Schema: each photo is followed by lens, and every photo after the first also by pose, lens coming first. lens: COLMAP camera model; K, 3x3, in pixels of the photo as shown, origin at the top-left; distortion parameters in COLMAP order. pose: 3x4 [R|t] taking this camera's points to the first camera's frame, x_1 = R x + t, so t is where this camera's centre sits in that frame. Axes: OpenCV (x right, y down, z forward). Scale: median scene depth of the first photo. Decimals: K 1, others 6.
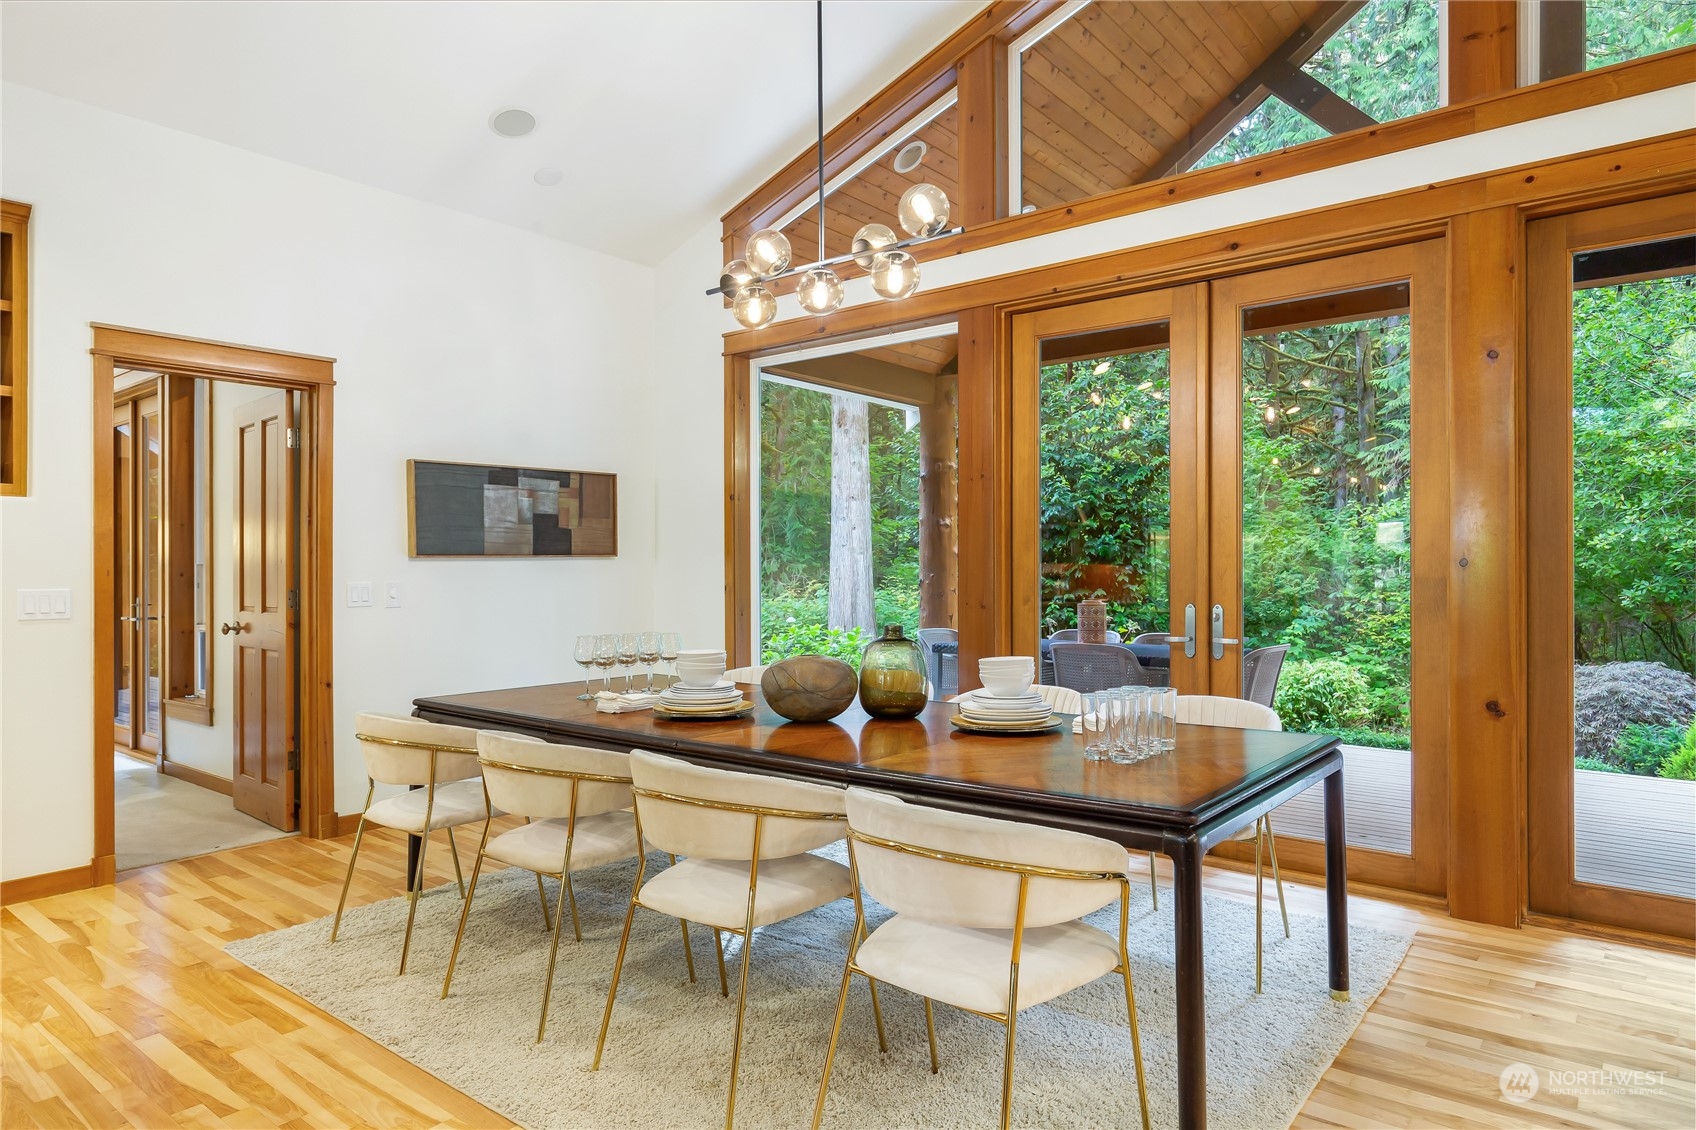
lens RADIAL K [[1018.7, 0, 848.0], [0, 1018.7, 565.0], [0, 0, 1]] dist [-0.038177, -0.000207]
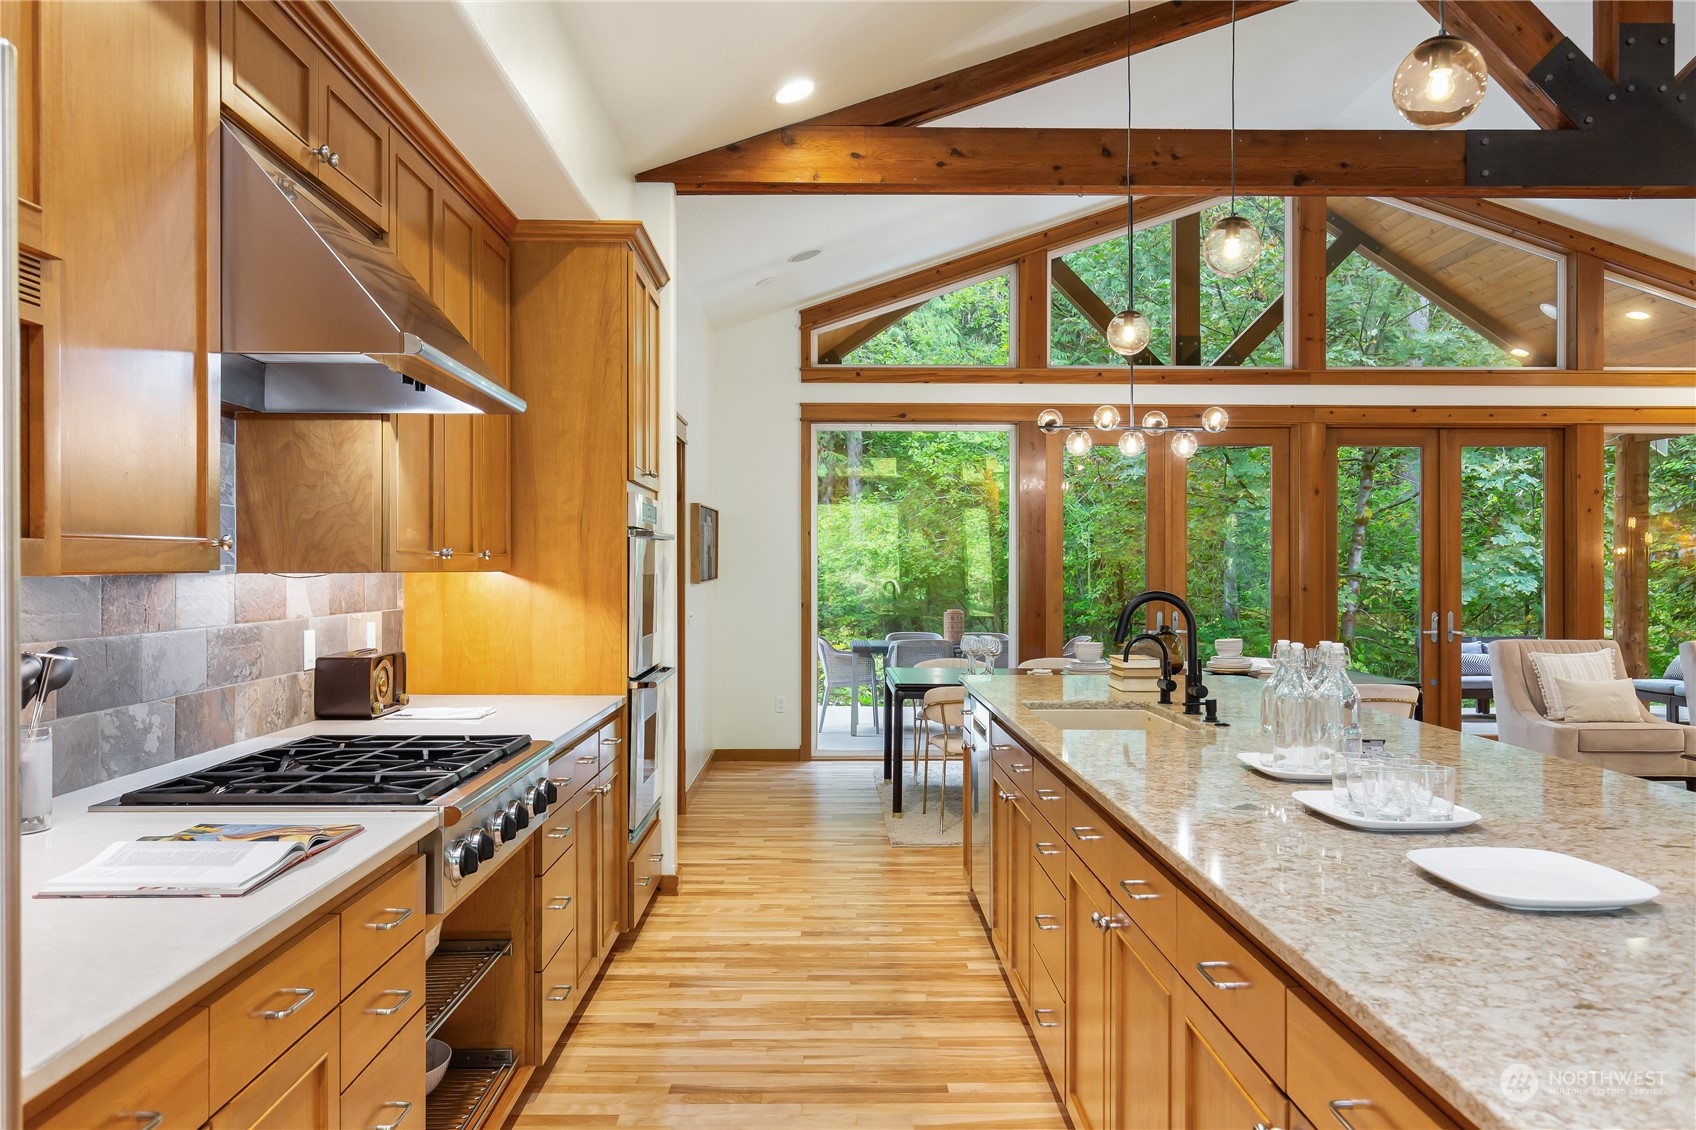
lens RADIAL K [[1287.5, 0, 848.0], [0, 1287.5, 565.0], [0, 0, 1]] dist [-0.002664, -0.002011]
pose [[0.765854, 0.008772, 0.642955, -1.142818], [-0.010504, 0.999944, -0.001132, -0.026476], [-0.642929, -0.005887, 0.765903, -0.276077]]
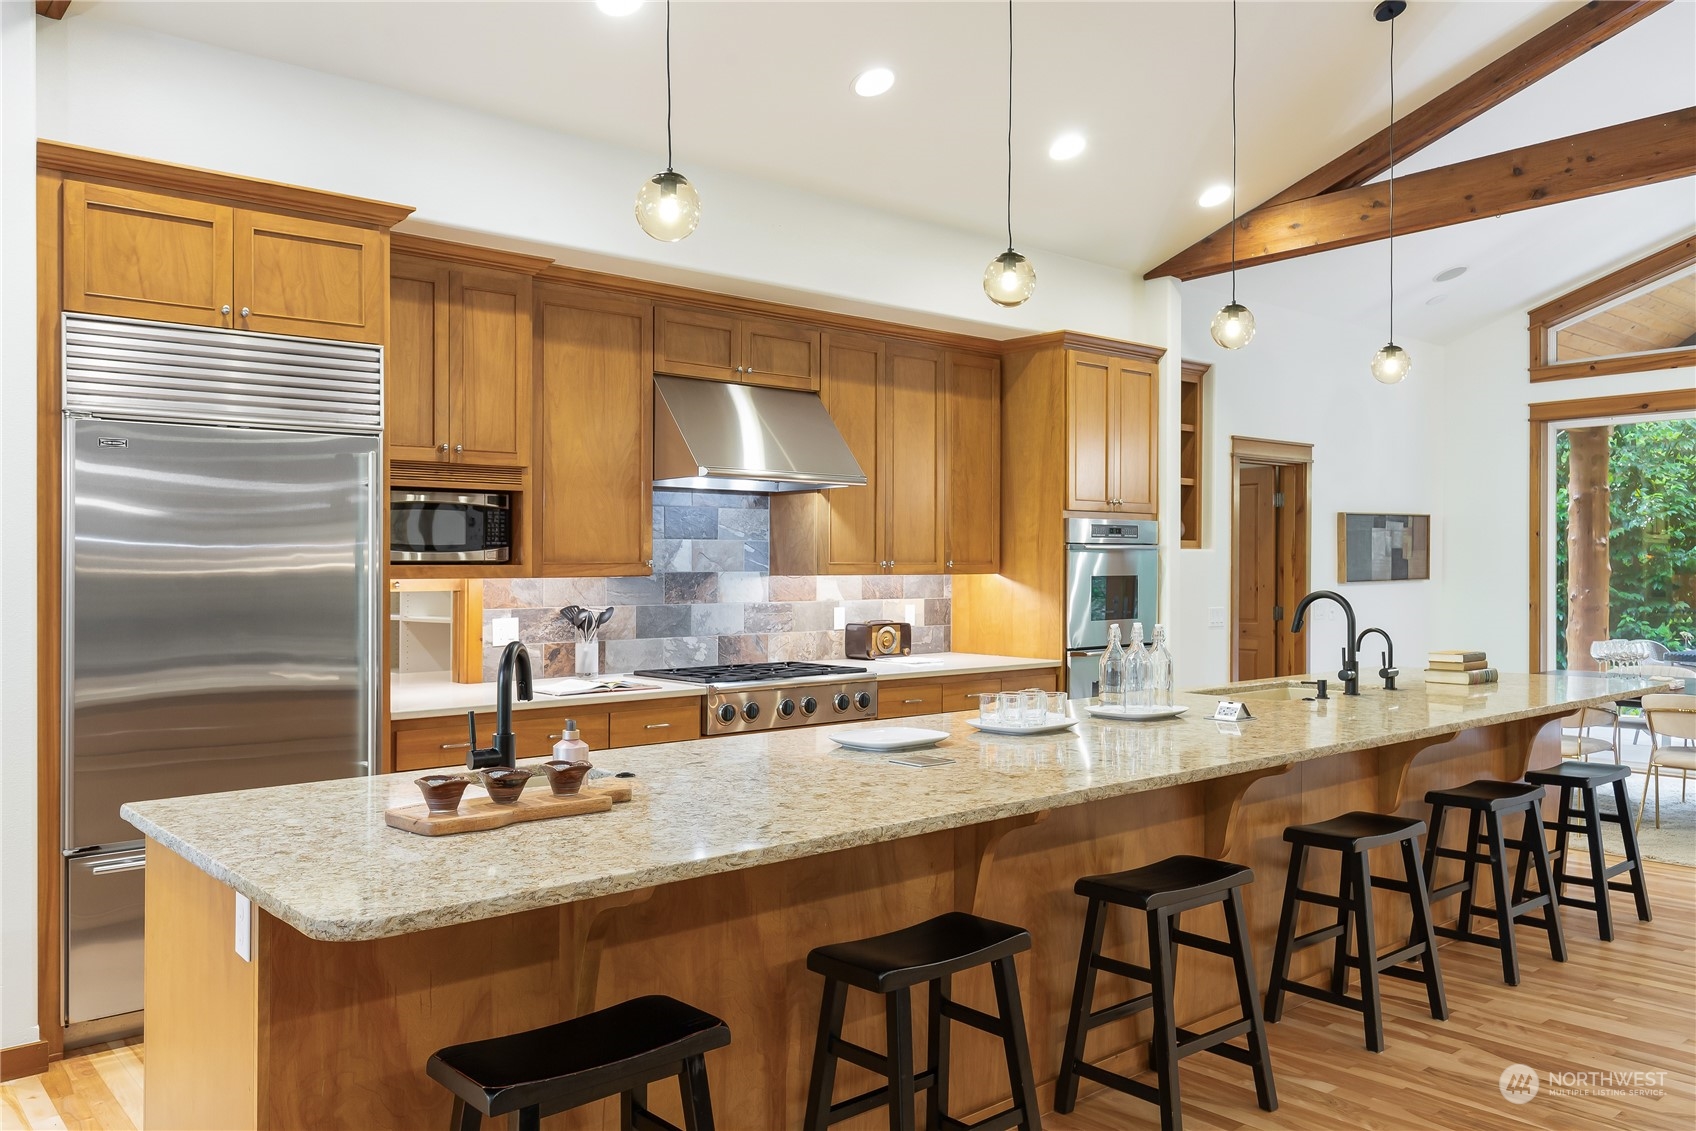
lens RADIAL K [[1301.5, 0, 848.0], [0, 1301.5, 565.5], [0, 0, 1]] dist [0.005358, 0.007104]
pose [[0.984207, 0.001942, -0.177013, -0.693115], [-0.000976, 0.999984, 0.005542, -0.036142], [0.177021, -0.005282, 0.984193, -0.779470]]
